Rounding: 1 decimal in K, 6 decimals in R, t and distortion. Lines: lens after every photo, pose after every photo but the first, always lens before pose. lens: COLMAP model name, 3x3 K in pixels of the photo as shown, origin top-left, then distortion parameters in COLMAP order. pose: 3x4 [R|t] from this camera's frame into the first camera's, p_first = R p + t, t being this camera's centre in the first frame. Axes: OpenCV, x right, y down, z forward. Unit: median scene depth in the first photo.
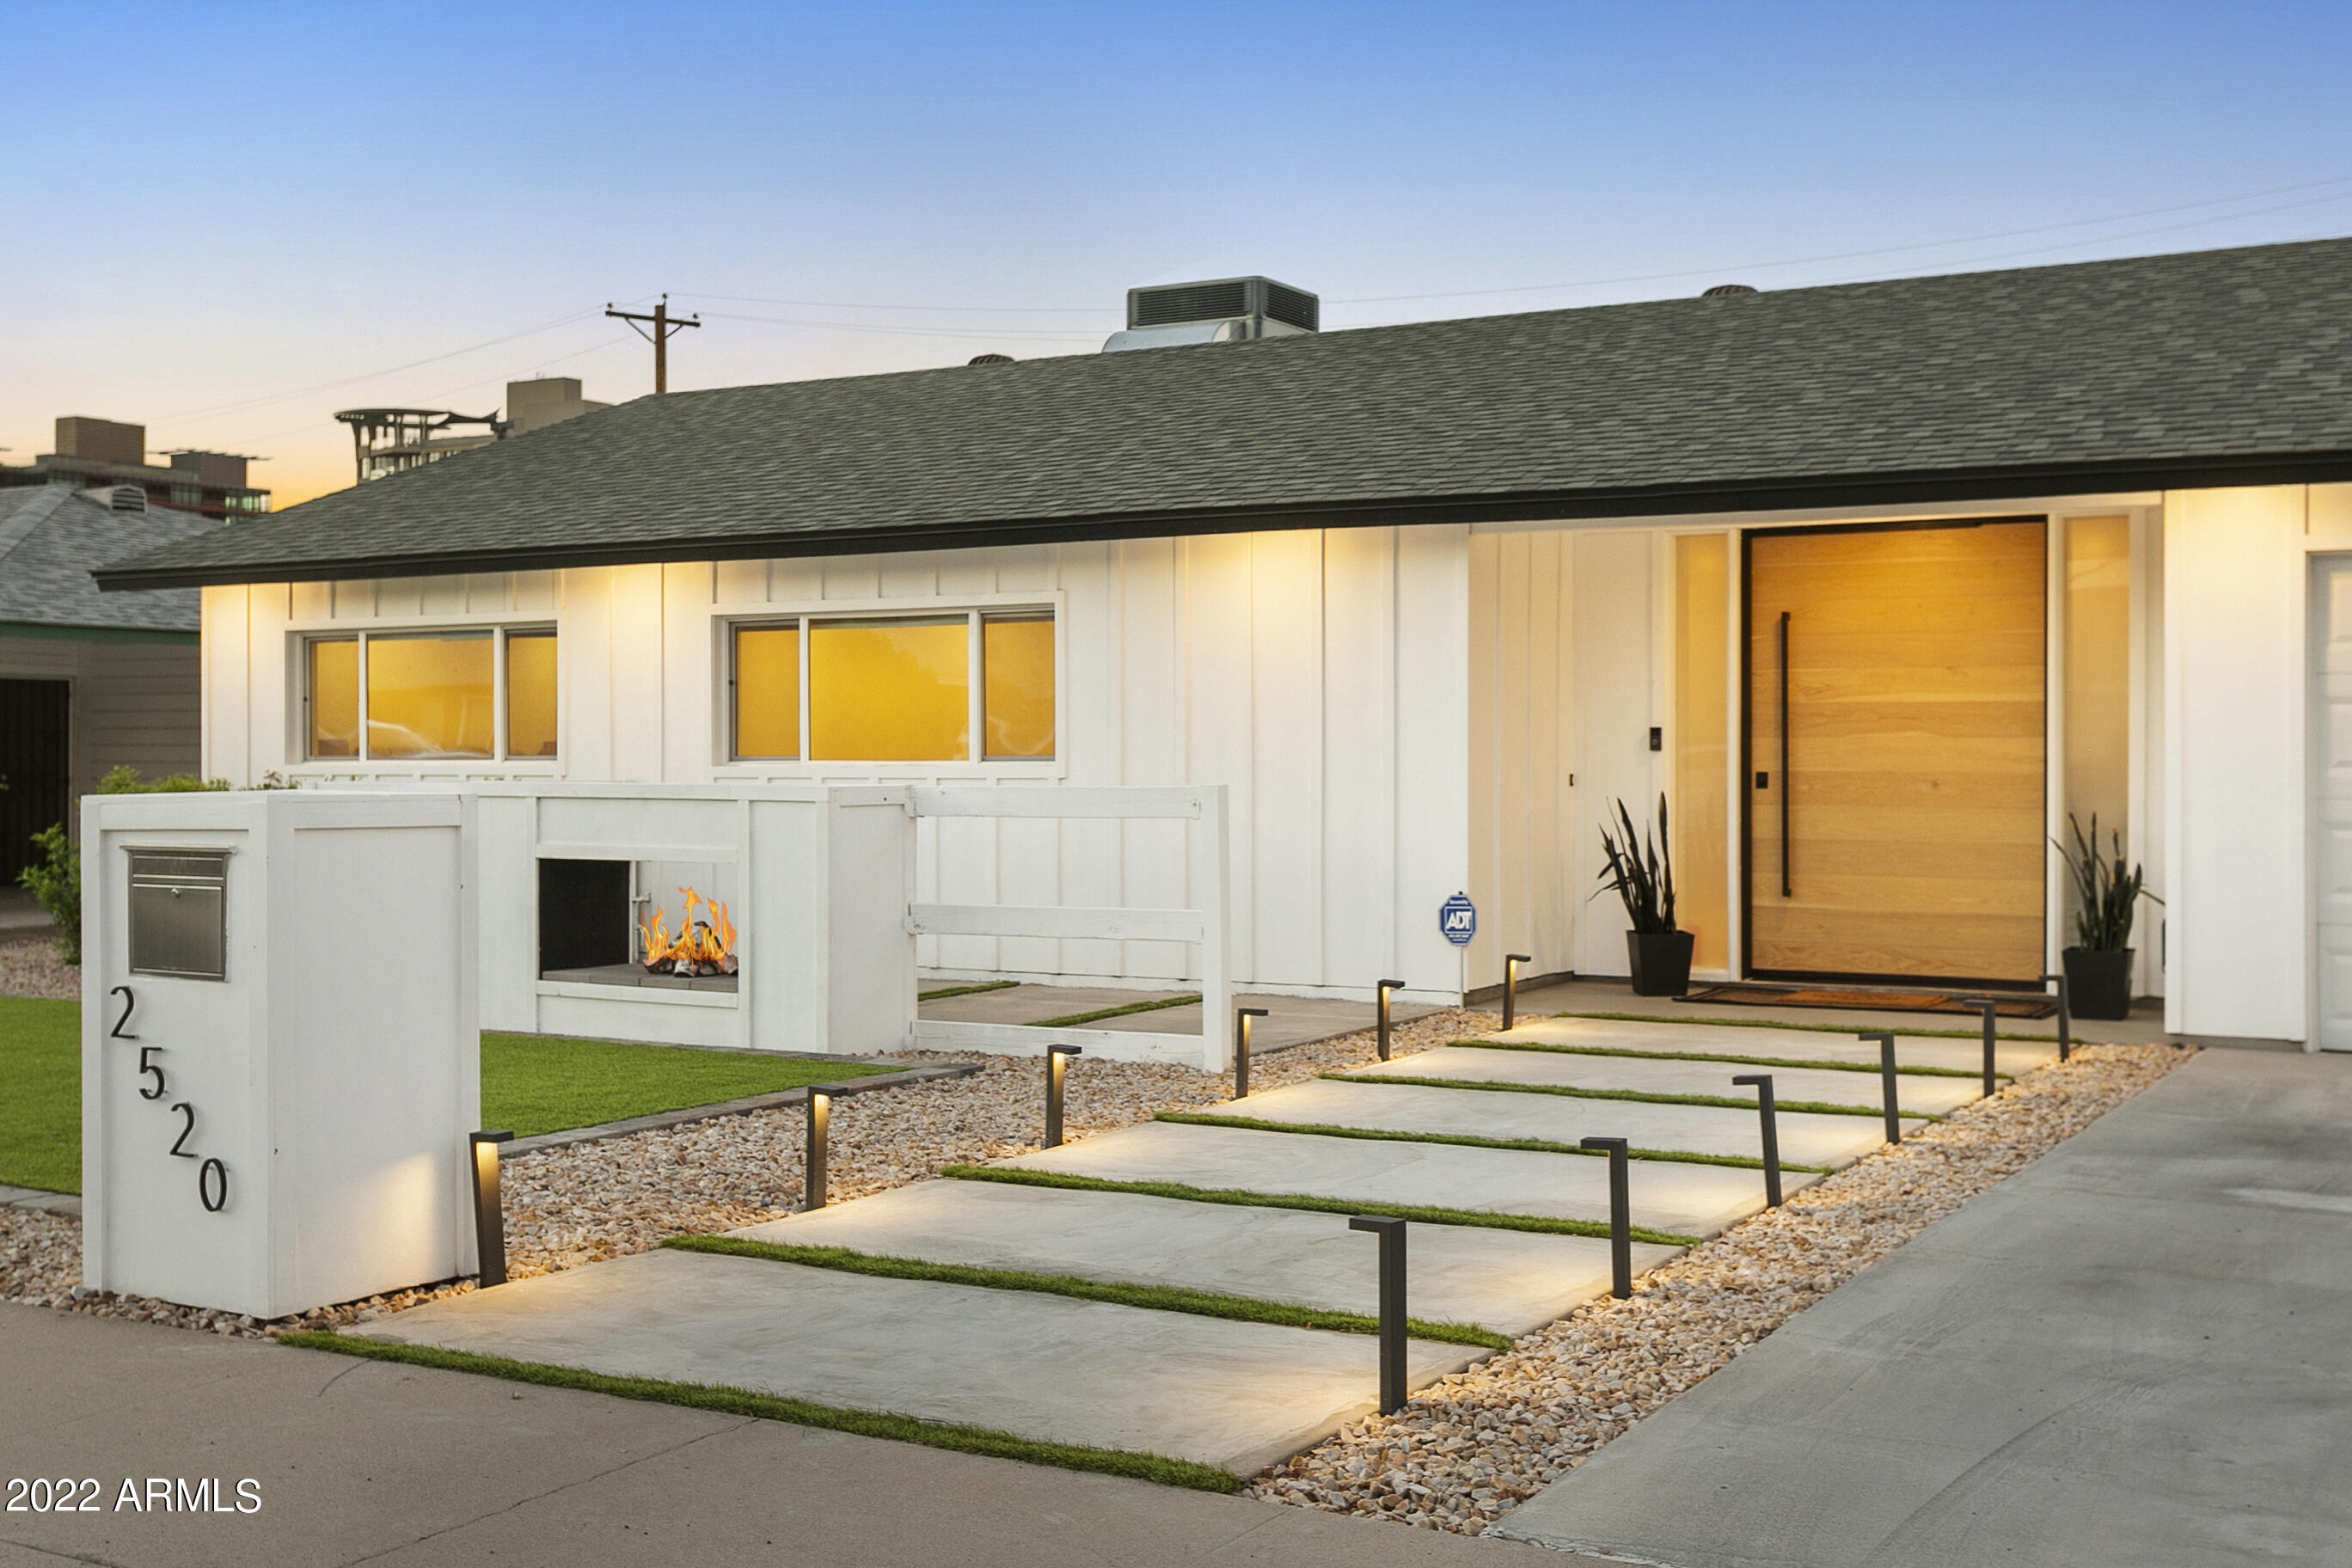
lens RADIAL K [[2691.3, 0, 1176.0], [0, 2691.3, 784.0], [0, 0, 1]] dist [-0.010839, -0.020986]
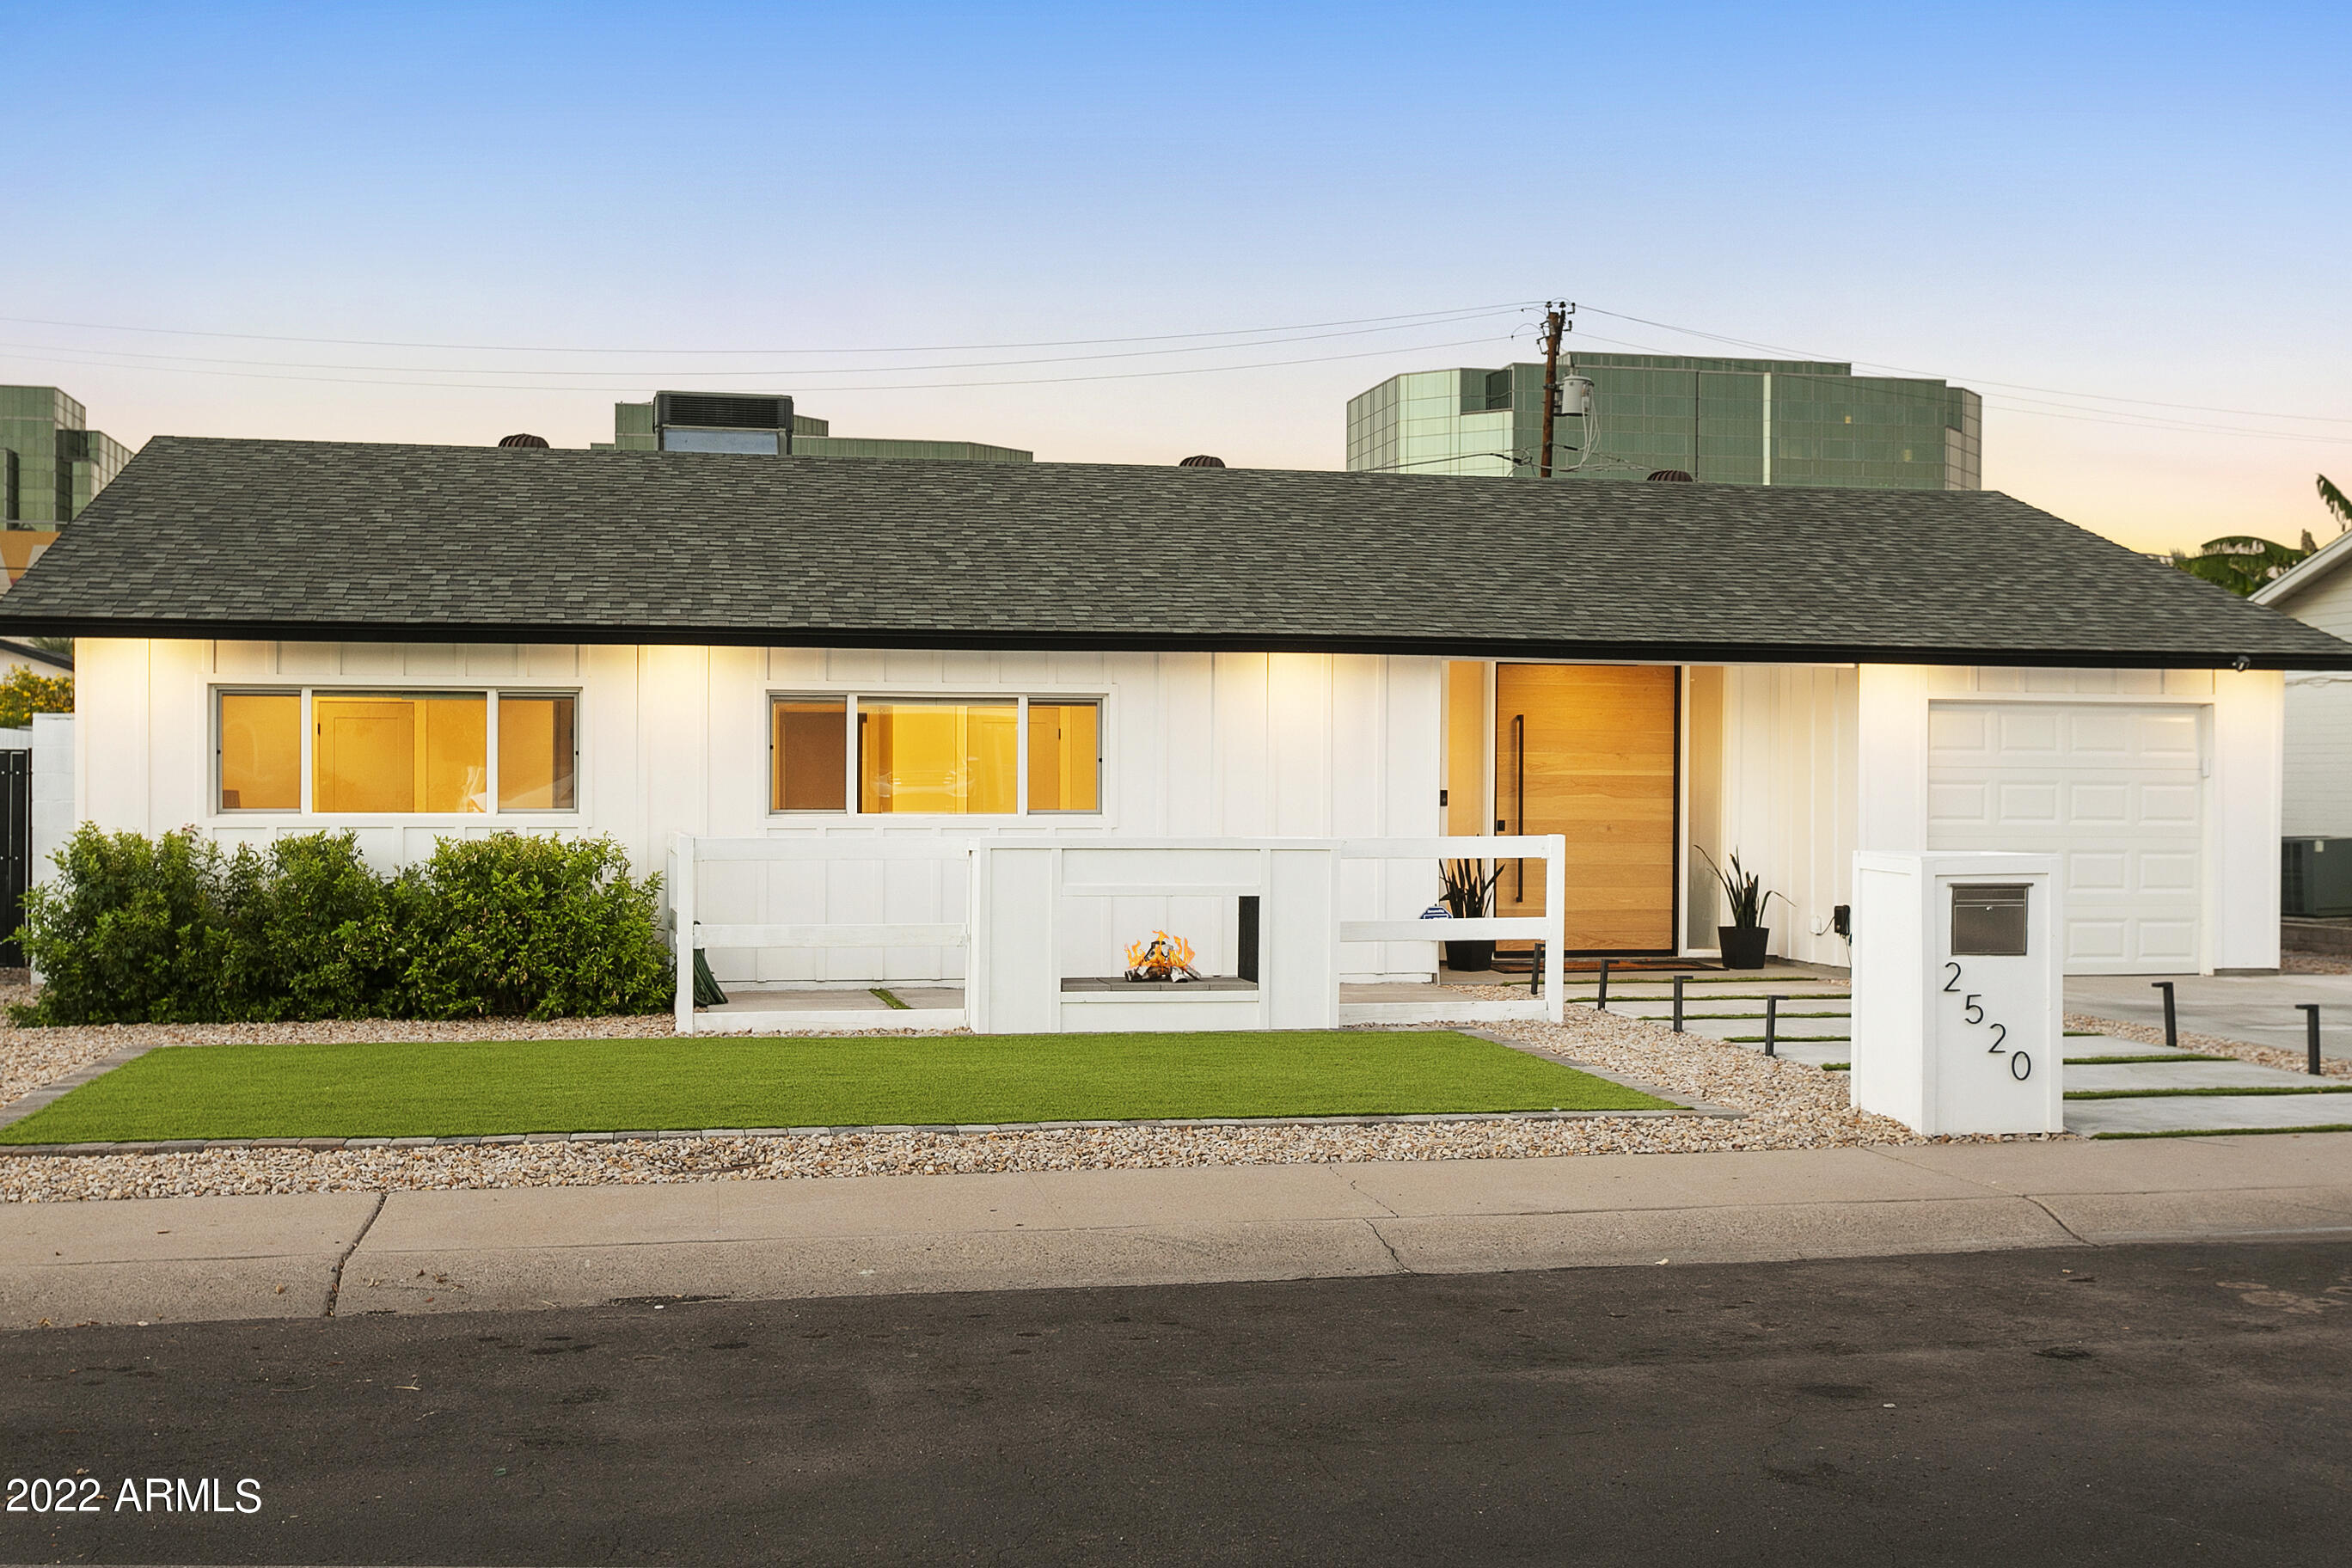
lens RADIAL K [[2691.3, 0, 1176.0], [0, 2691.3, 784.0], [0, 0, 1]] dist [-0.010839, -0.020986]
pose [[0.725141, 0.001161, 0.688599, -0.994758], [0.003918, 0.999975, -0.005813, -0.017453], [-0.688589, 0.006913, 0.725119, 0.029243]]
